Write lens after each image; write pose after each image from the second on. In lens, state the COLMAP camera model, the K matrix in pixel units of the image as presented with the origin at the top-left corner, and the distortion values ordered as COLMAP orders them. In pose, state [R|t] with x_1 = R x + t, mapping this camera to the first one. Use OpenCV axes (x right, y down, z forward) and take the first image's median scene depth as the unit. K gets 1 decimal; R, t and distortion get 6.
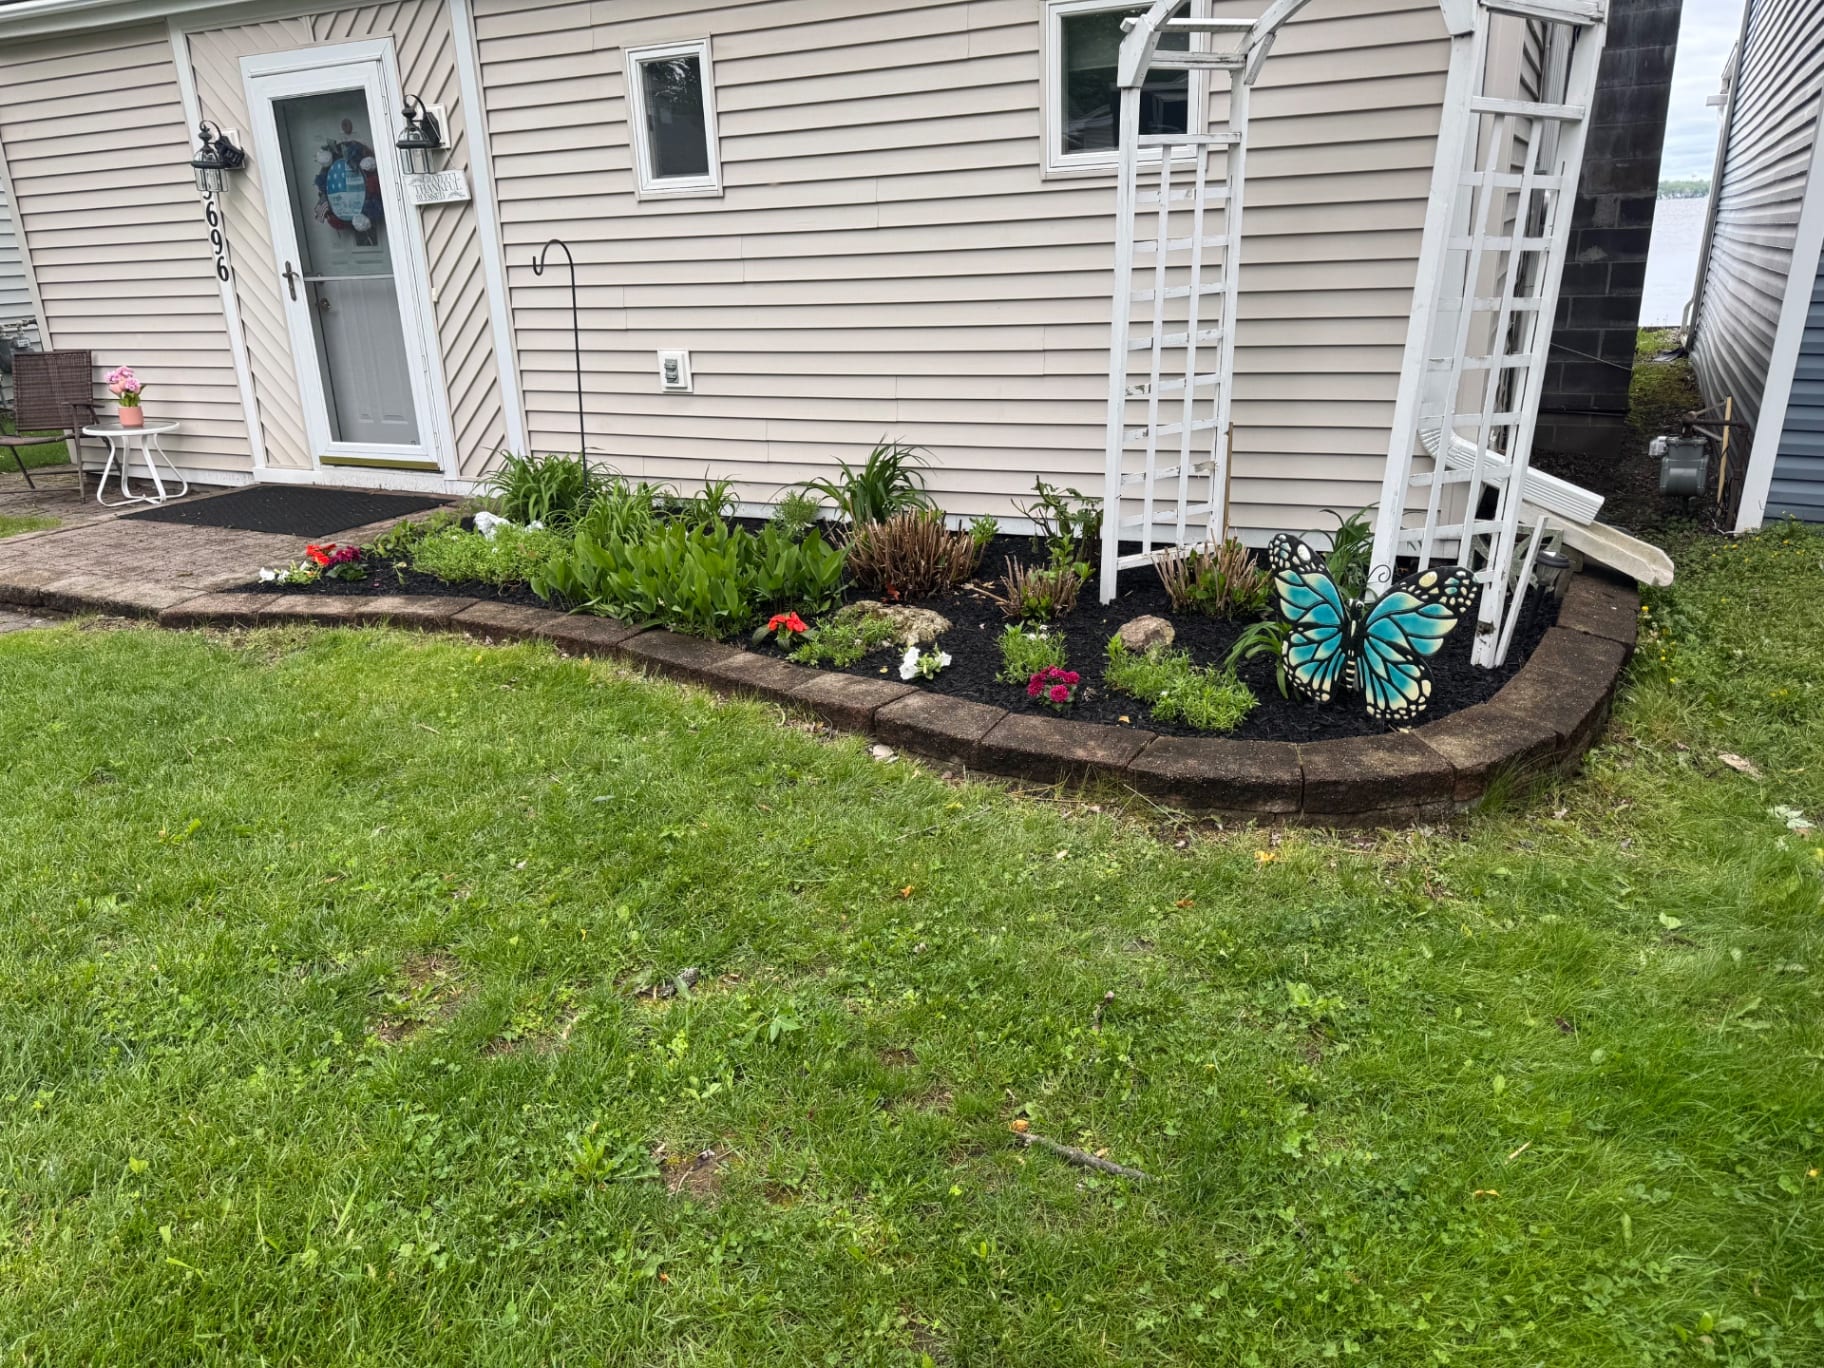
lens RADIAL K [[1286.8, 0, 873.7], [0, 1286.8, 689.6], [0, 0, 1]] dist [0.076066, -0.098563]
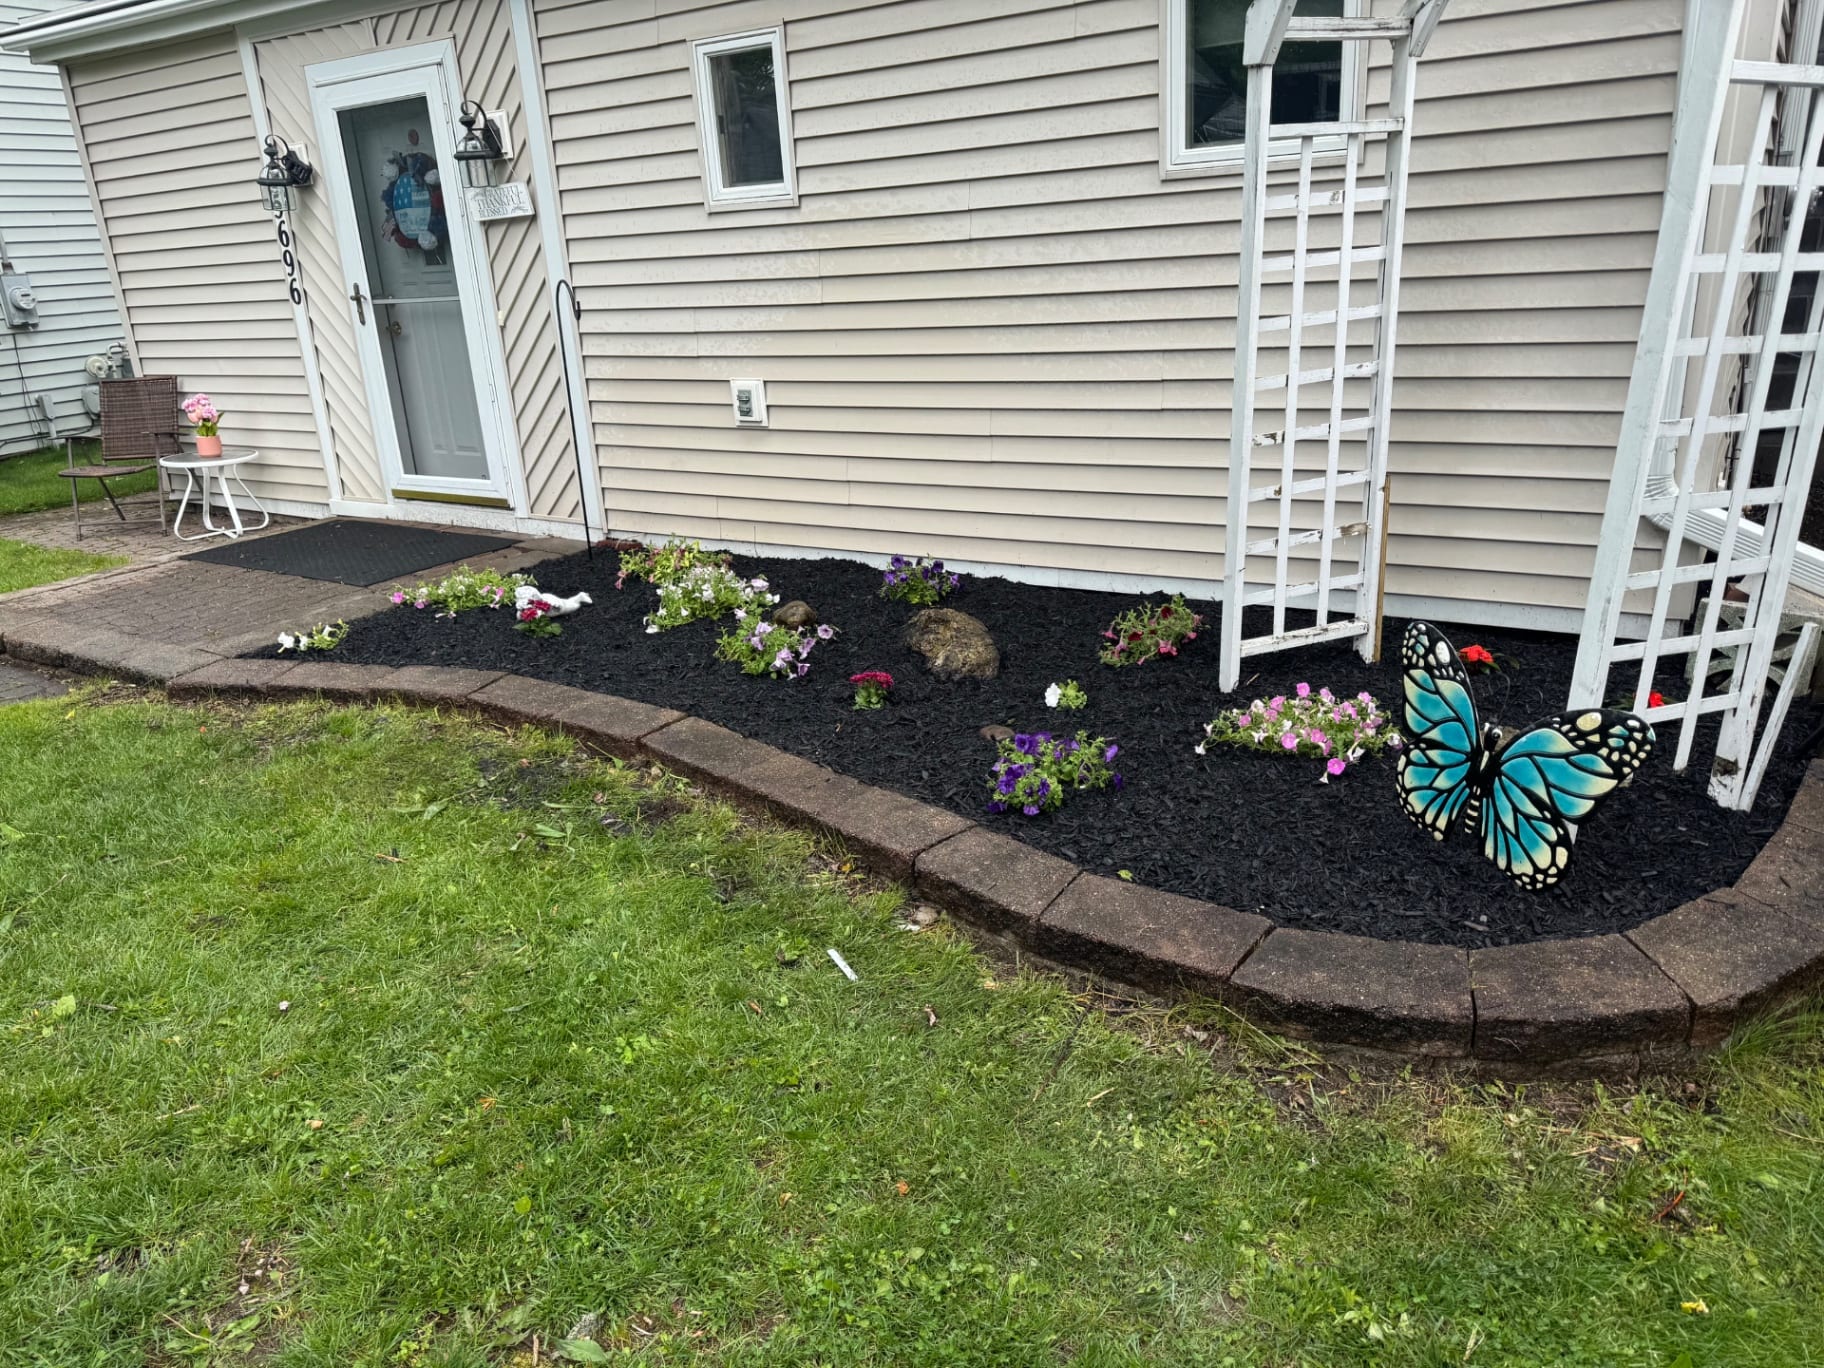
lens RADIAL K [[1274.5, 0, 898.0], [0, 1274.5, 690.7], [0, 0, 1]] dist [0.101961, -0.142339]
pose [[0.994863, 0.014387, -0.100206, 0.040566], [-0.013438, 0.999858, 0.010147, -0.057047], [0.100338, -0.008748, 0.994915, 0.124871]]
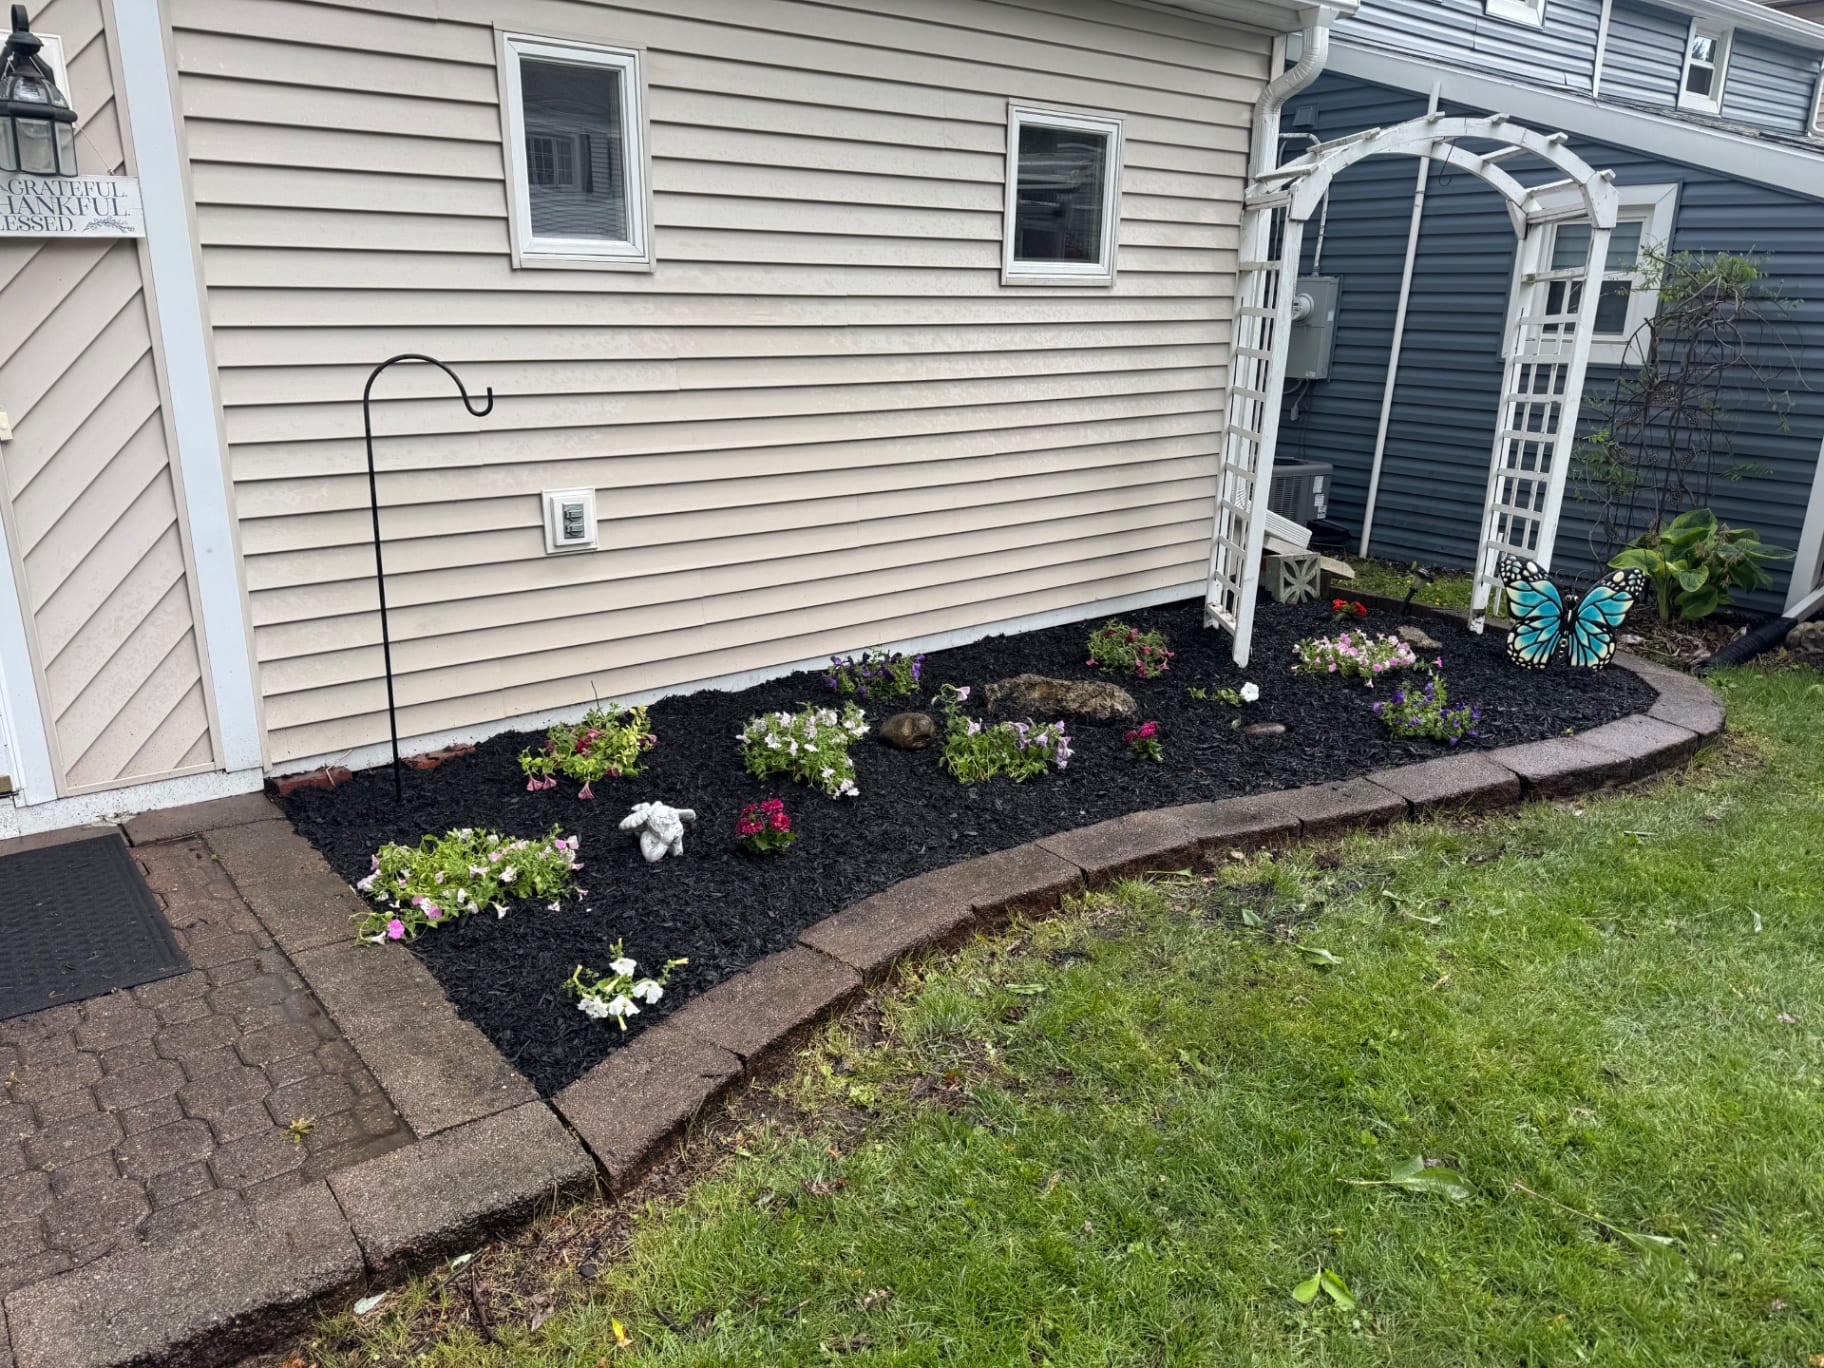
lens RADIAL K [[1256.0, 0, 914.1], [0, 1256.0, 705.4], [0, 0, 1]] dist [0.043600, -0.044475]
pose [[0.417245, -0.229710, 0.879284, -0.674390], [0.275891, 0.953883, 0.118281, -0.182631], [-0.865905, 0.193235, 0.461378, 0.562047]]
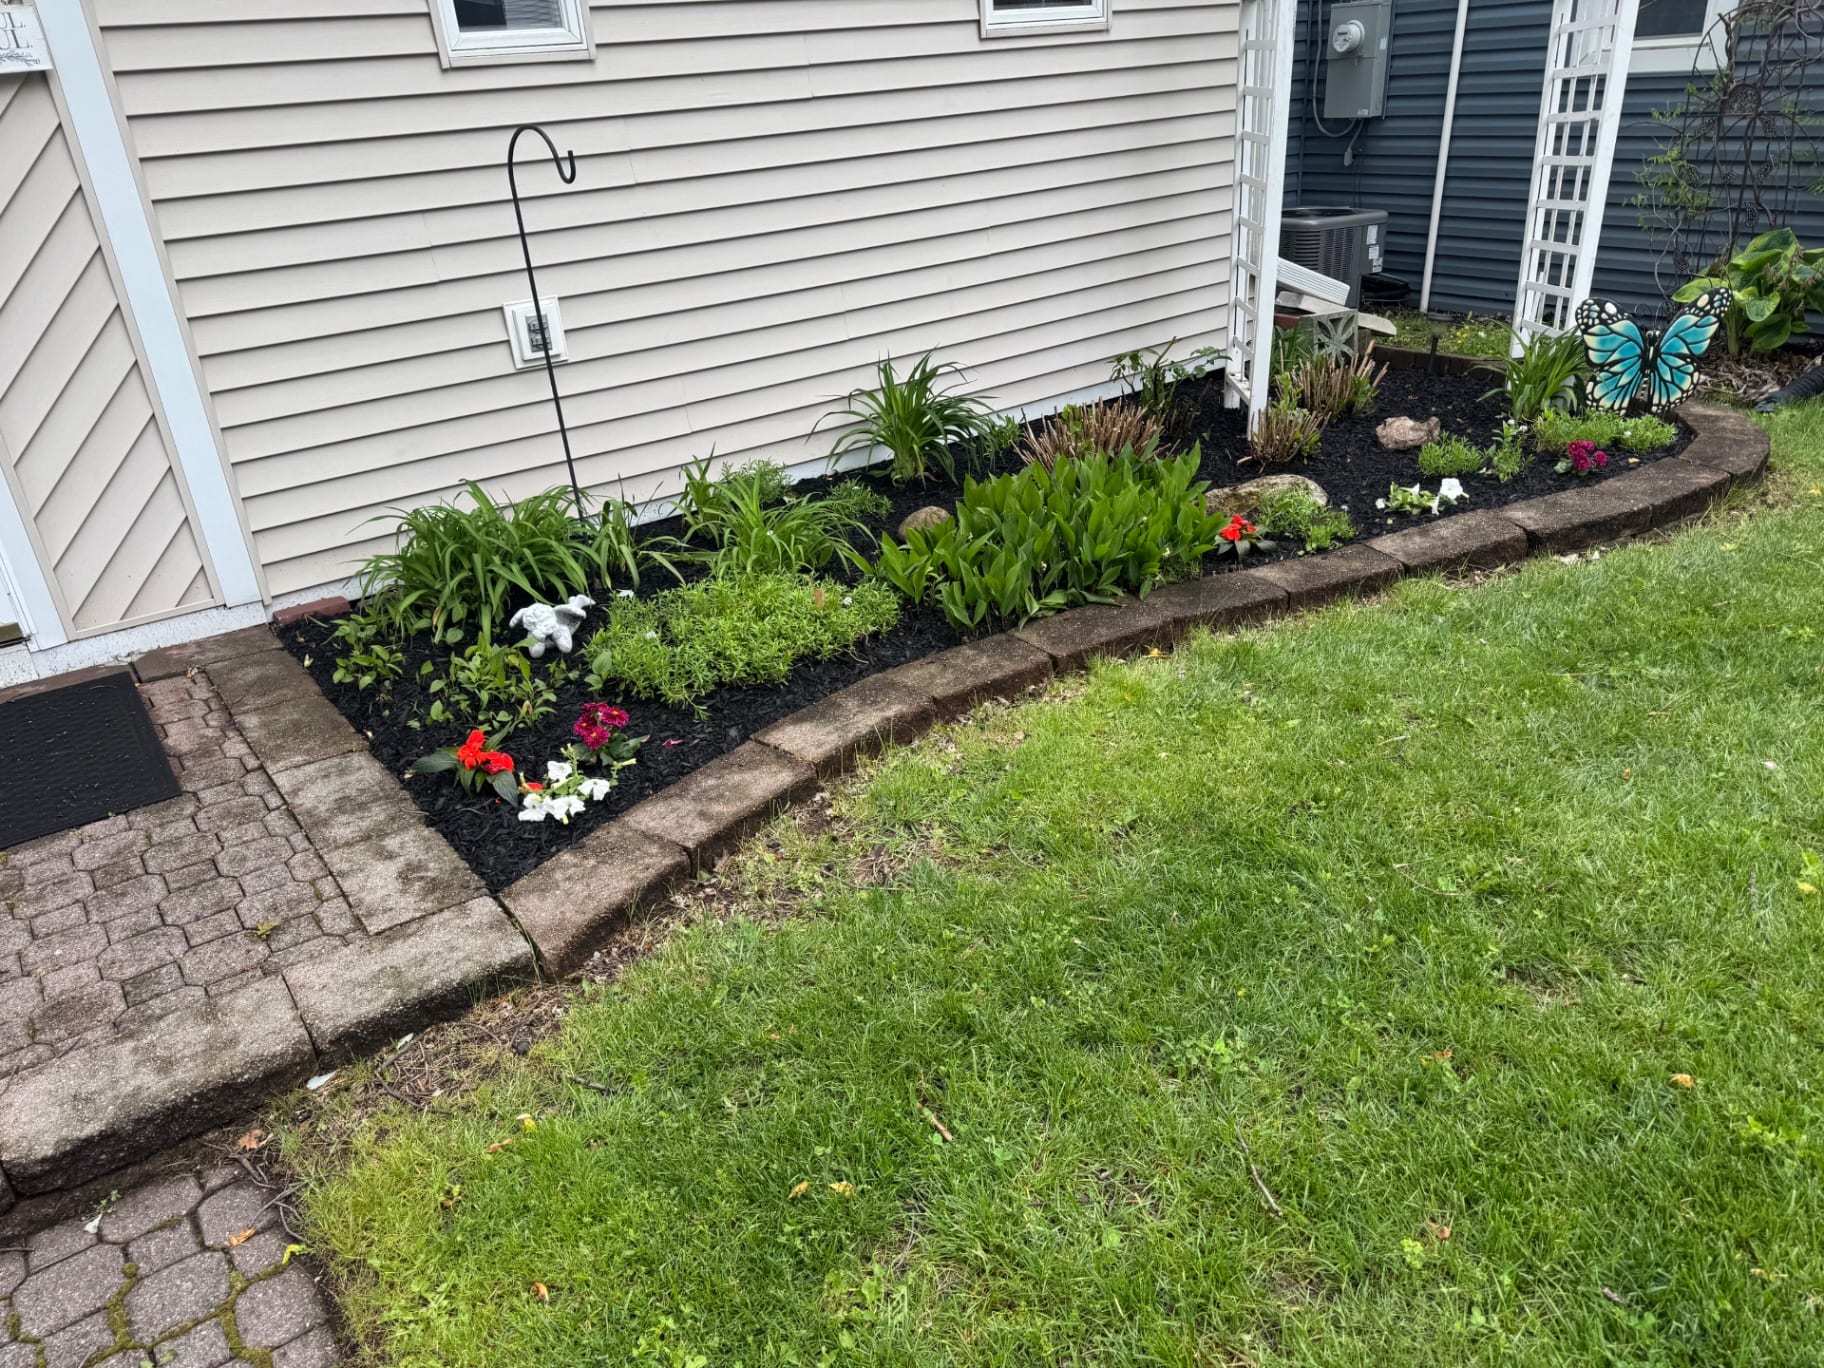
lens RADIAL K [[1268.4, 0, 920.5], [0, 1268.4, 685.9], [0, 0, 1]] dist [0.004549, -0.001554]
pose [[0.458492, -0.374520, 0.805928, -0.651505], [0.345253, 0.910695, 0.226791, -0.161233], [-0.818893, 0.174268, 0.546851, 0.516783]]
